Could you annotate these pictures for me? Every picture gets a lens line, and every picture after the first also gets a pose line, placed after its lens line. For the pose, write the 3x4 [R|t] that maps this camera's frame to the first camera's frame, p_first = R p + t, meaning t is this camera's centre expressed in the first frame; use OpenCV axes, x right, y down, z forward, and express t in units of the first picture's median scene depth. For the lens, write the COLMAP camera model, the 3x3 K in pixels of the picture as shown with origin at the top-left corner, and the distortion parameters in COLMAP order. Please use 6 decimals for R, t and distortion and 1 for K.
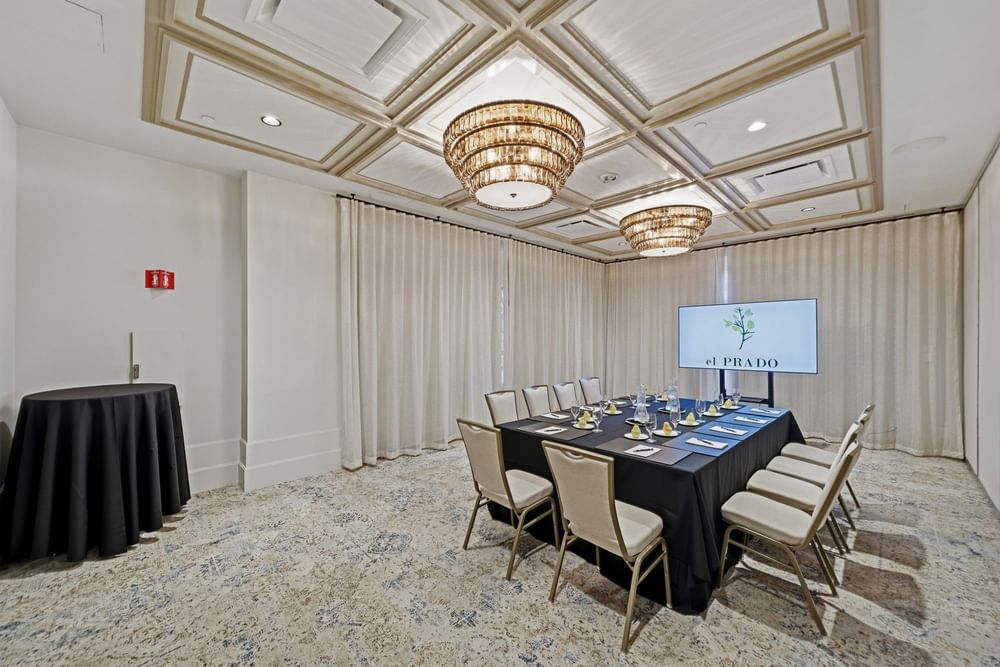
lens RADIAL K [[386.9, 0, 499.7], [0, 386.9, 338.9], [0, 0, 1]] dist [0.001664, 0.000431]
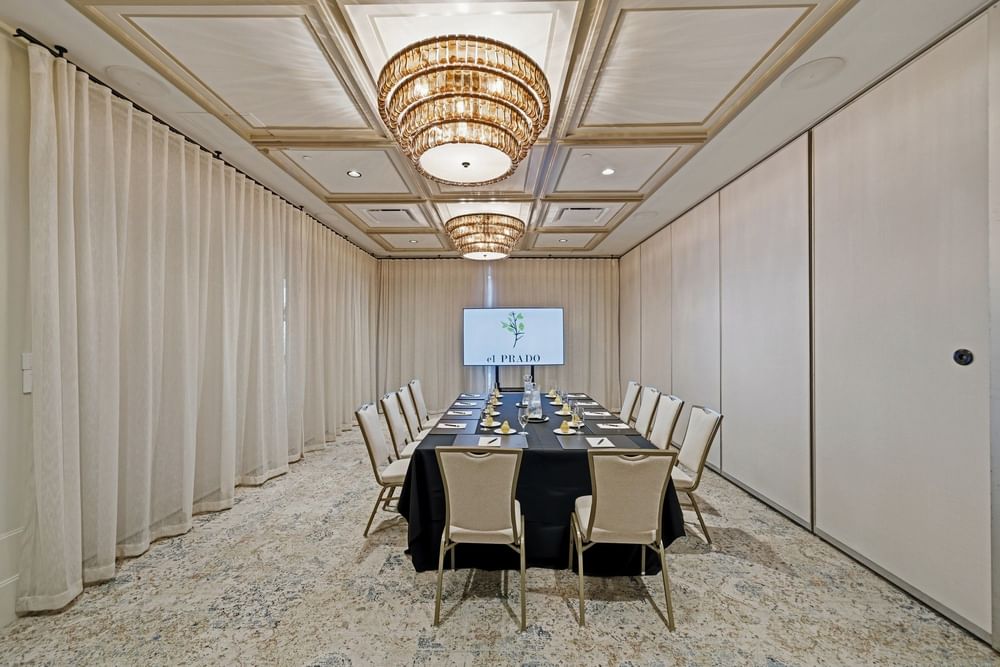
lens RADIAL K [[382.9, 0, 500.0], [0, 382.9, 333.5], [0, 0, 1]] dist [-0.022074, 0.012491]
pose [[0.704351, 0.005788, 0.709829, -0.331585], [0.004847, 0.999904, -0.012963, 0.000809], [-0.709836, 0.012571, 0.704255, 0.259858]]
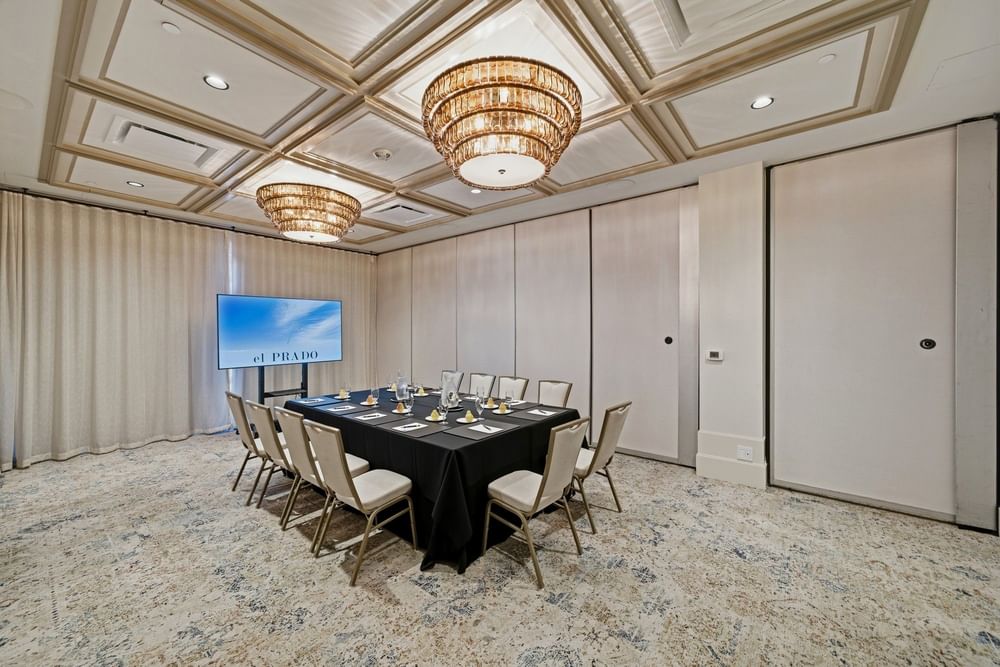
lens RADIAL K [[379.9, 0, 497.7], [0, 379.9, 329.4], [0, 0, 1]] dist [0.000073, 0.000091]
pose [[-0.119219, 0.002735, 0.992864, -0.567043], [0.009682, 0.999952, -0.001592, -0.003819], [-0.992821, 0.009423, -0.119240, 0.761007]]
